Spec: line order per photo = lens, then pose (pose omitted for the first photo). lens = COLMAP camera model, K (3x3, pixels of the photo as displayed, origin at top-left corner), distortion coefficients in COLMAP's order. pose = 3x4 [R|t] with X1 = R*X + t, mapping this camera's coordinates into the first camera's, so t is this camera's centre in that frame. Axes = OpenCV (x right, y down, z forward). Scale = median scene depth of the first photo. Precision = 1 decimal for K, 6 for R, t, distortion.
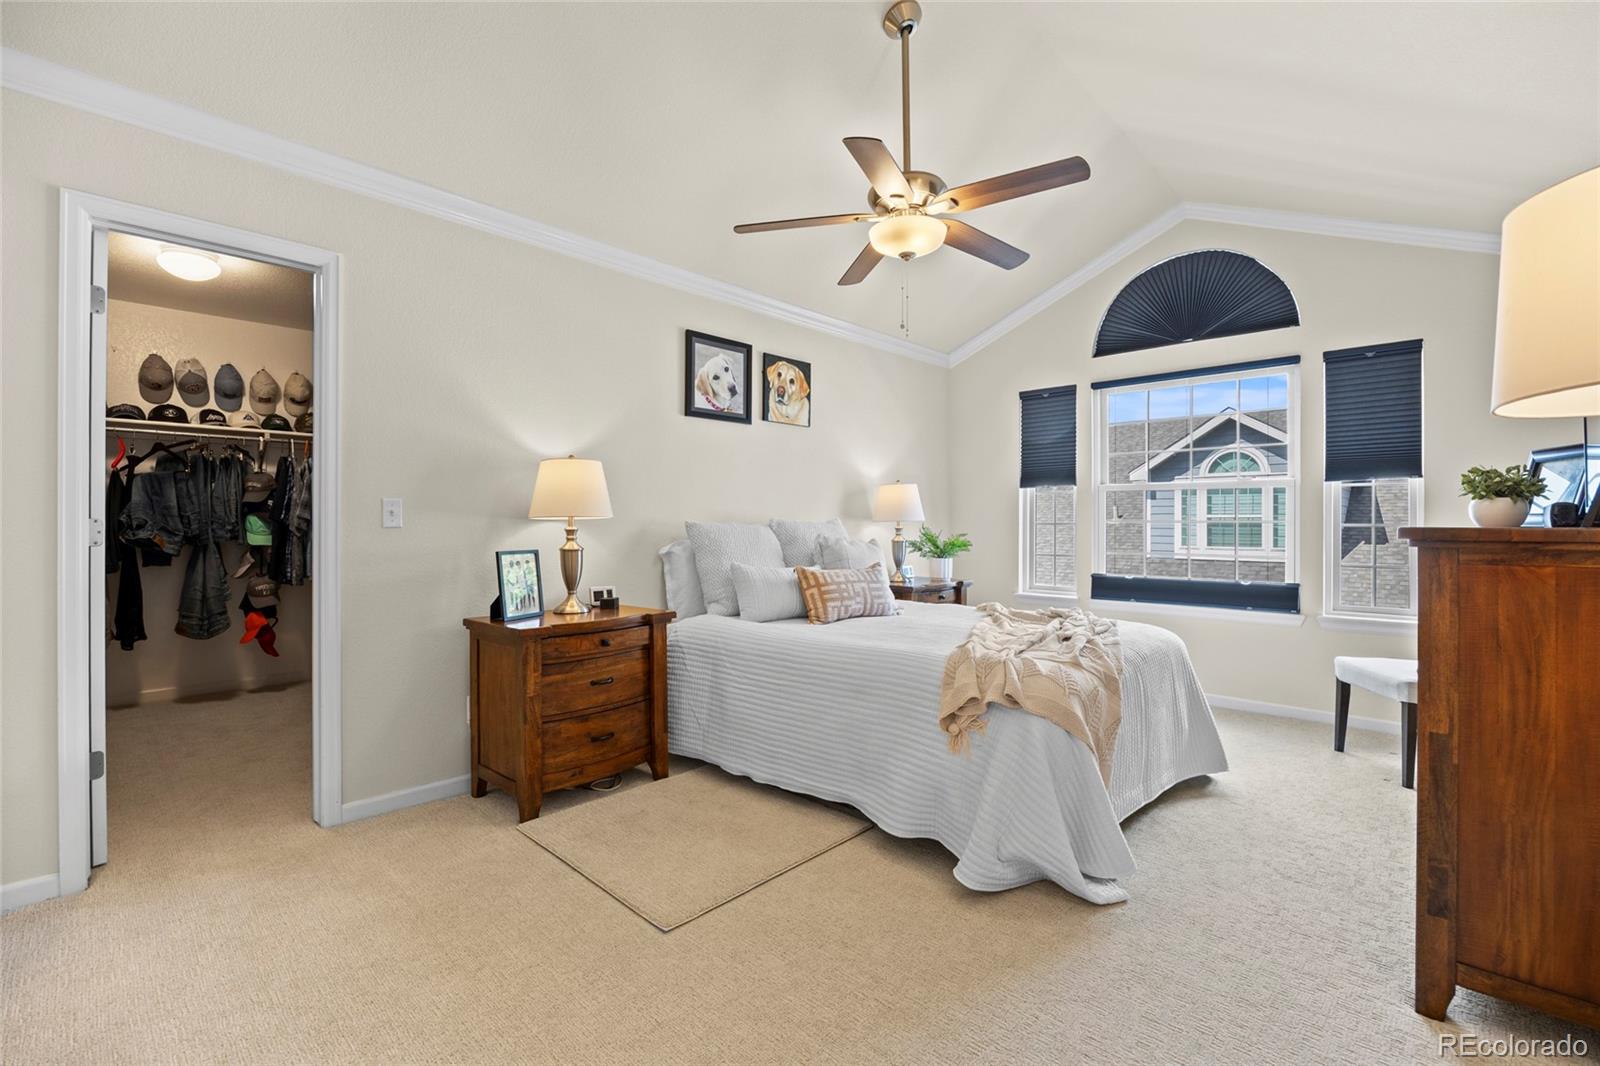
lens RADIAL K [[705.2, 0, 804.3], [0, 705.2, 521.2], [0, 0, 1]] dist [-0.012176, 0.000606]
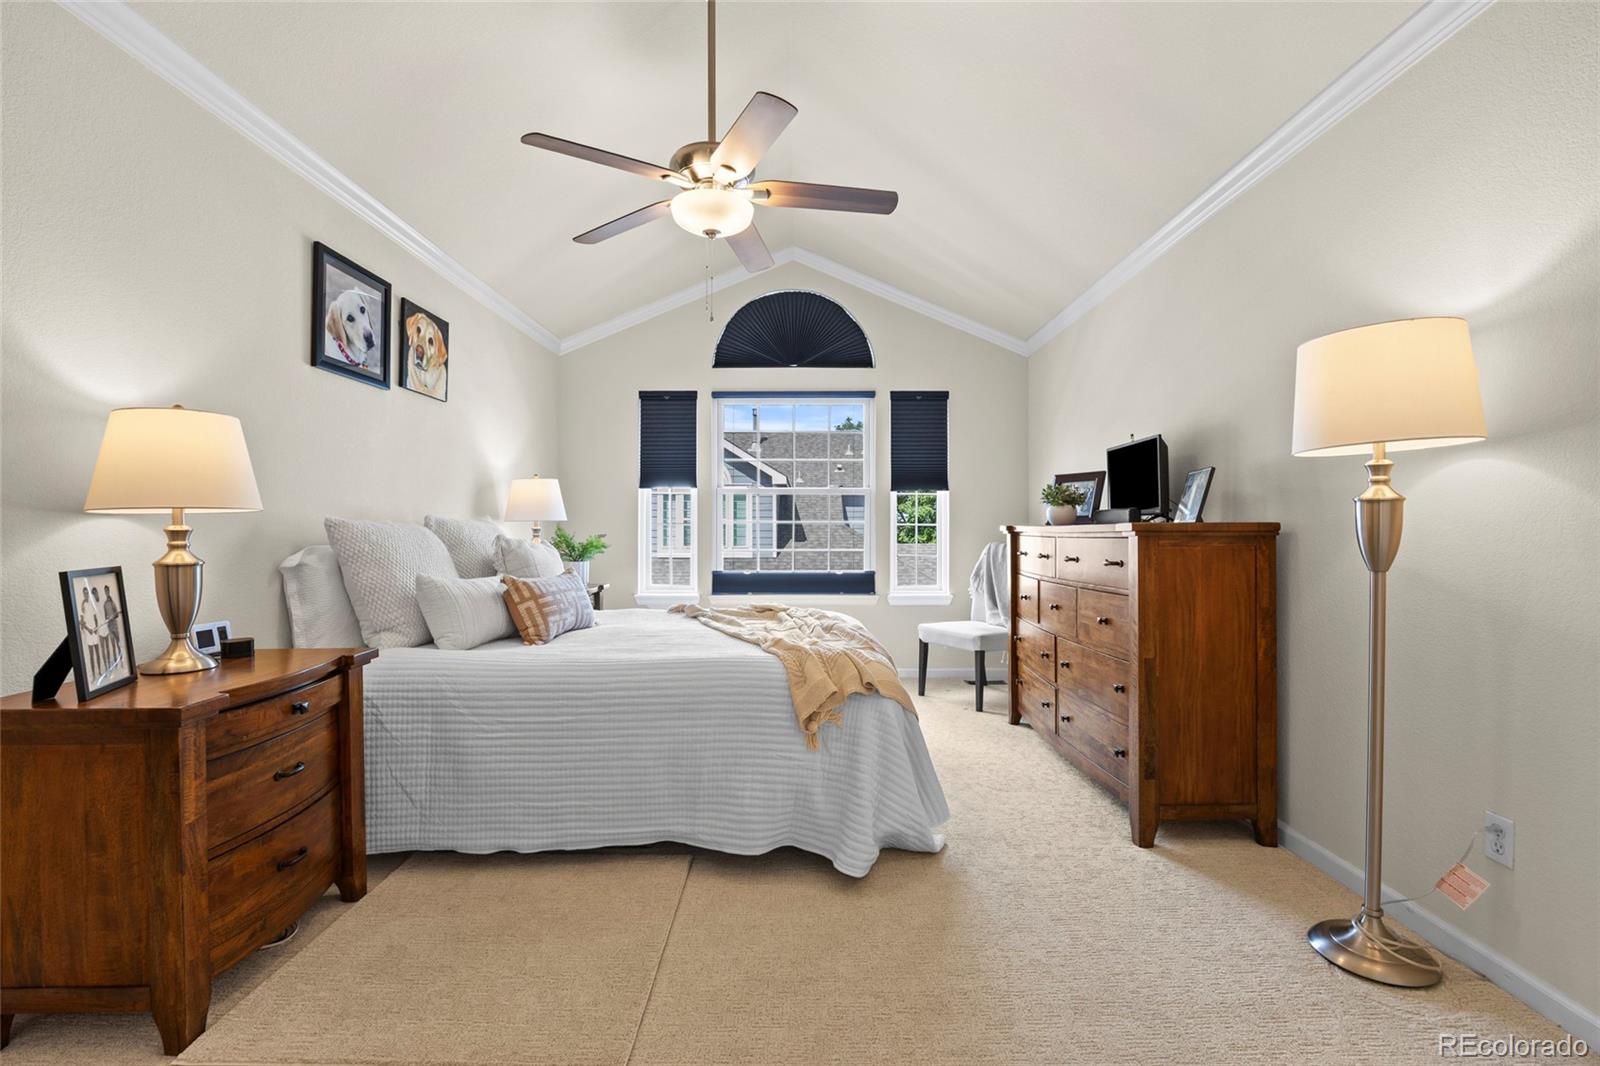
lens RADIAL K [[705.2, 0, 804.3], [0, 705.2, 521.2], [0, 0, 1]] dist [-0.012176, 0.000606]
pose [[0.724844, 0.003088, 0.688906, -0.445251], [0.000045, 0.999990, -0.004530, 0.008375], [-0.688913, 0.003315, 0.724836, 0.264307]]
